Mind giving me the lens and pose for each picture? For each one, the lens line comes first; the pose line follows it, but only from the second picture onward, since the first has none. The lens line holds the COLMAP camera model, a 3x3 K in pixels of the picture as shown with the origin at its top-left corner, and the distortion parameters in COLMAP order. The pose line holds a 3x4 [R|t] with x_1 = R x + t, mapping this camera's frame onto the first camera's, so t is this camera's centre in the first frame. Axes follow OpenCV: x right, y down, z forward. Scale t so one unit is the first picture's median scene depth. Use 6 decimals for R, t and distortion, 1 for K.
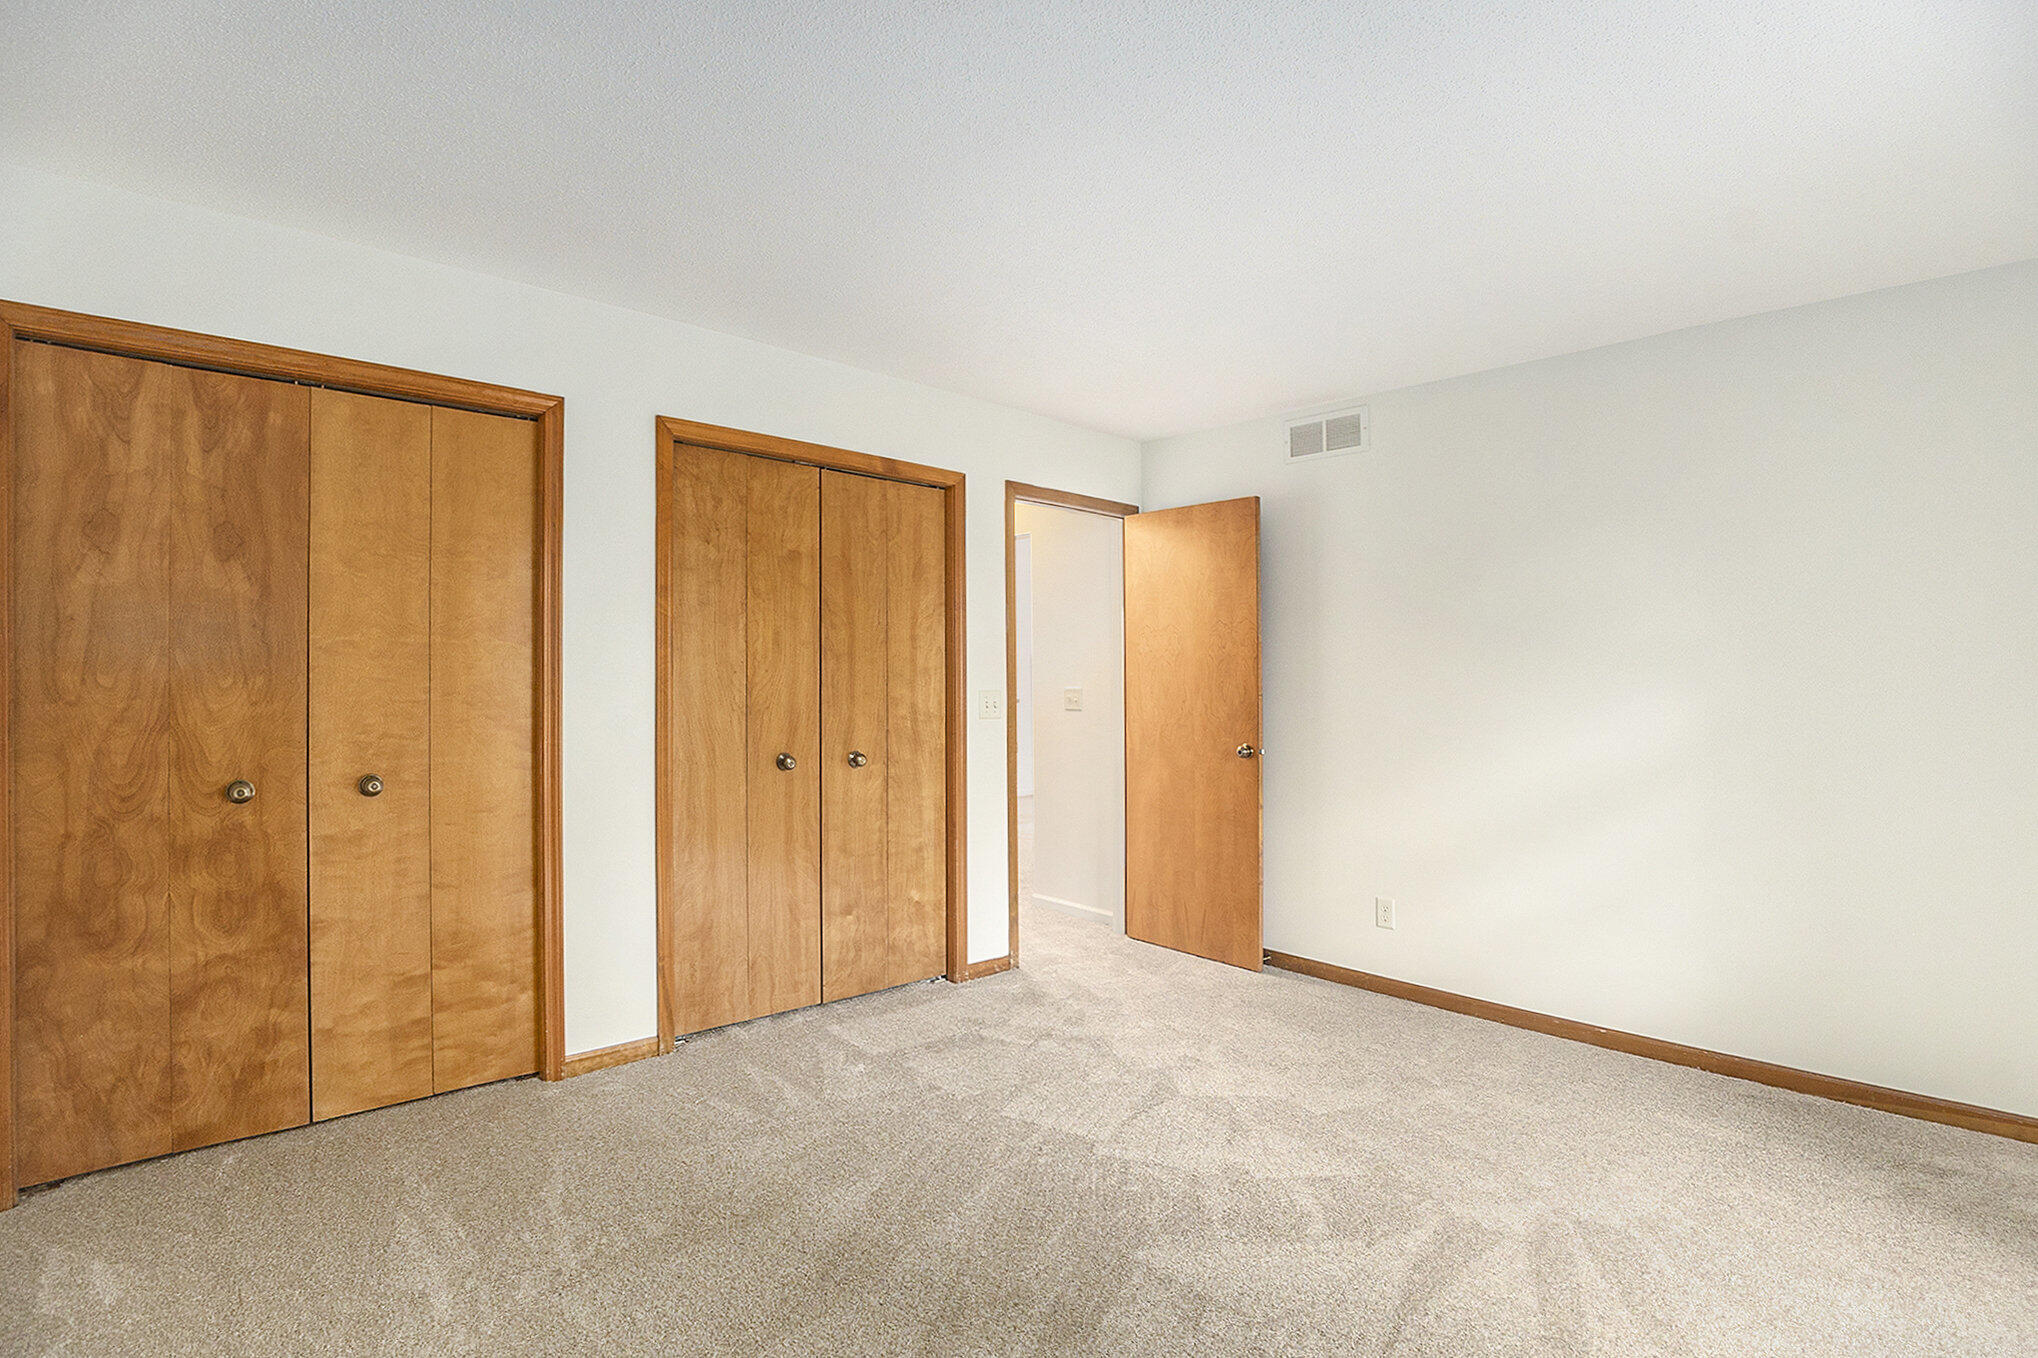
lens RADIAL K [[999.5, 0, 1036.4], [0, 999.5, 676.9], [0, 0, 1]] dist [-0.001258, -0.012458]
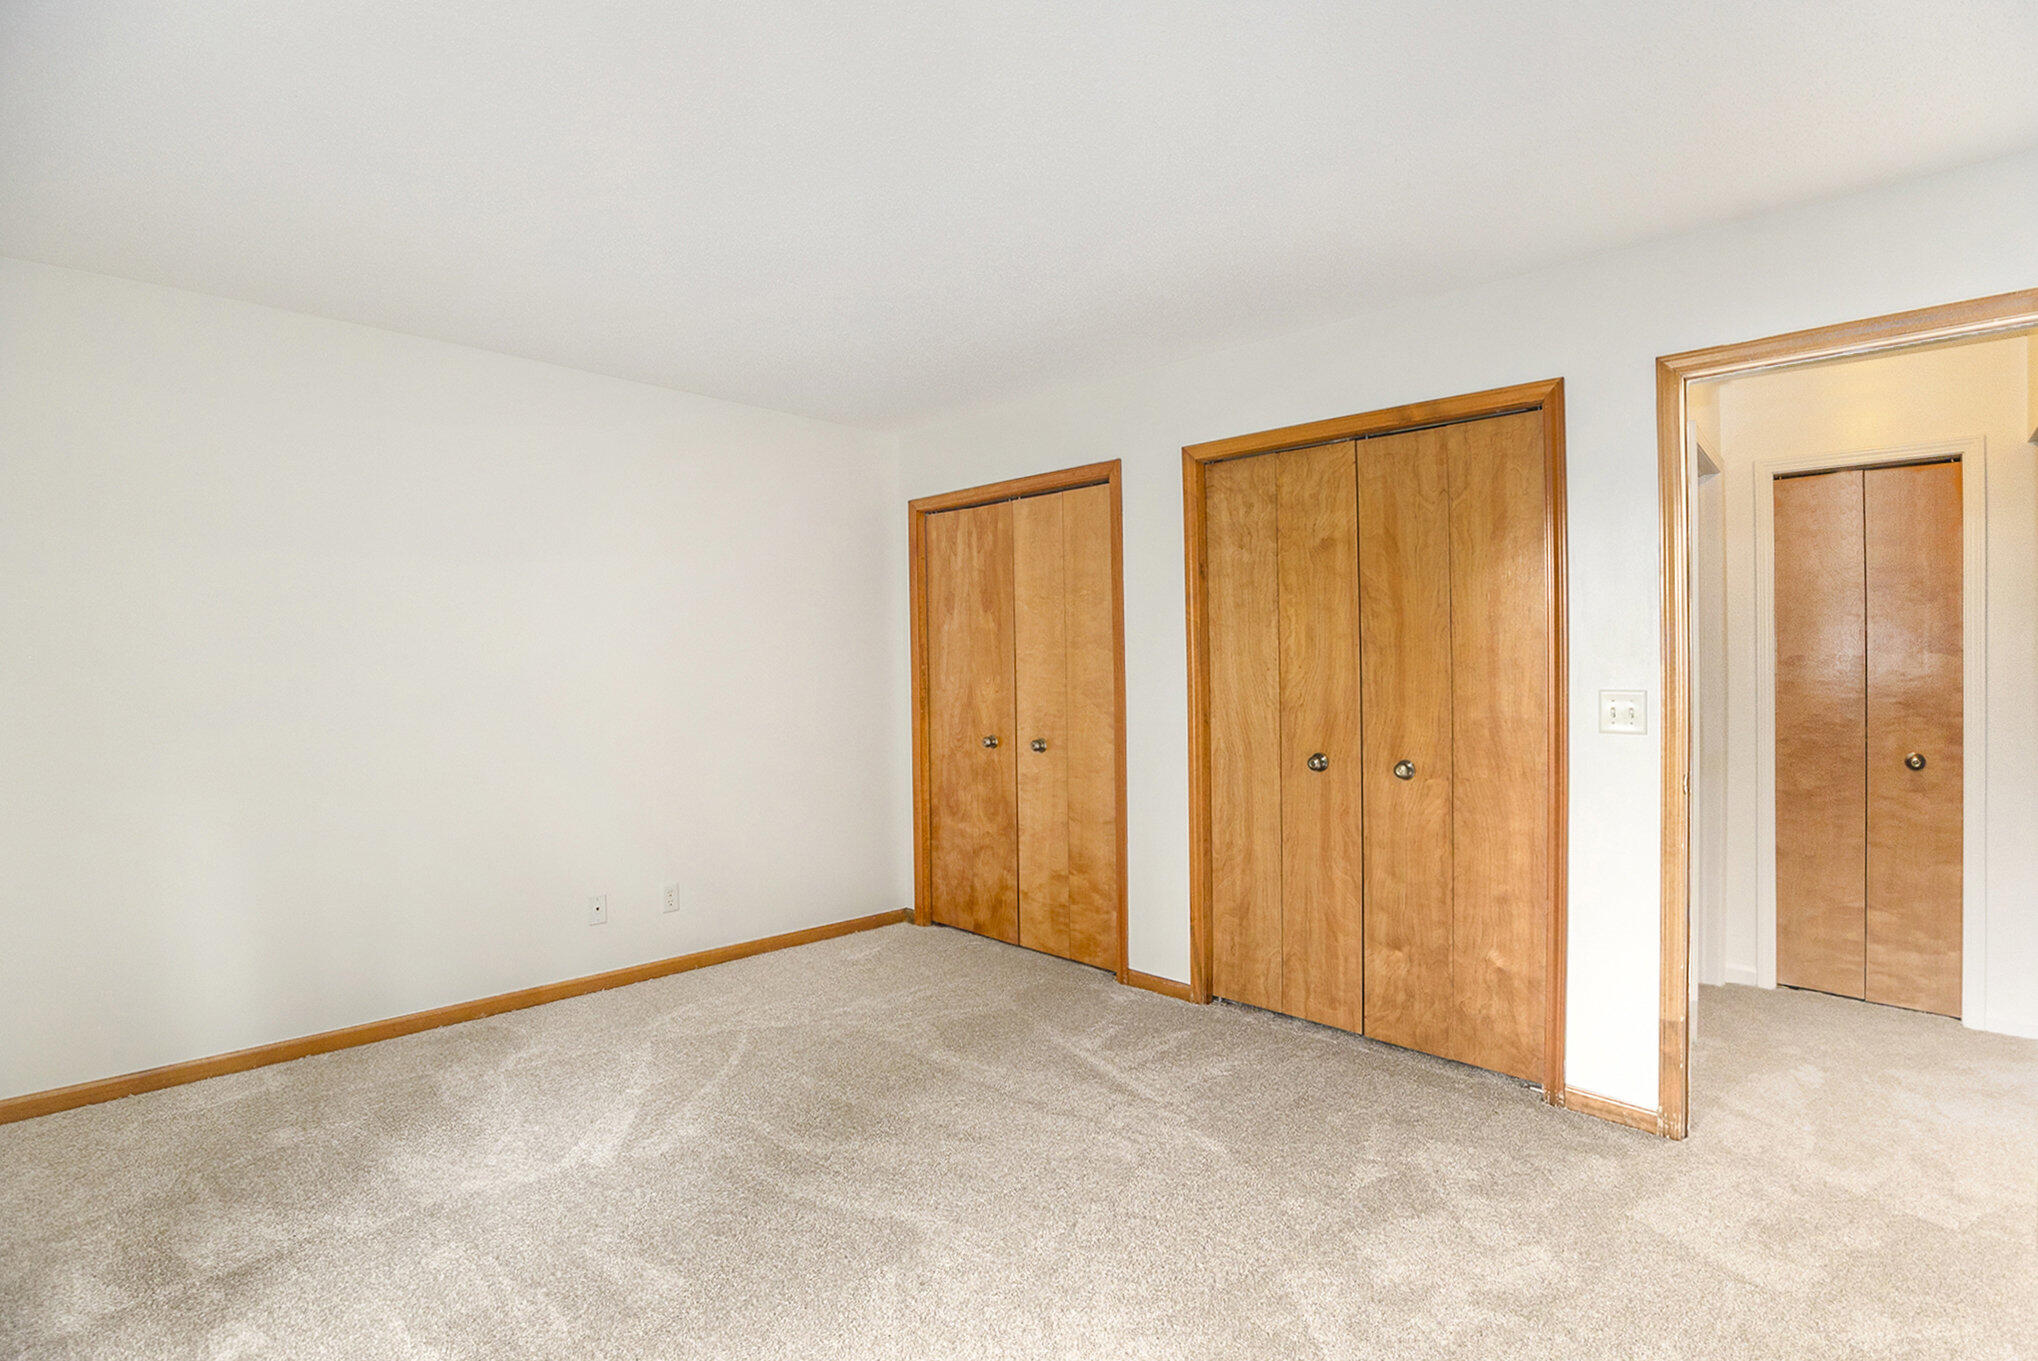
lens RADIAL K [[999.5, 0, 1036.4], [0, 999.5, 678.4], [0, 0, 1]] dist [-0.001258, -0.012458]
pose [[0.070902, 0.006693, -0.997461, 0.714991], [0.015083, 0.999856, 0.007782, -0.006881], [0.997369, -0.015597, 0.070791, 0.702031]]
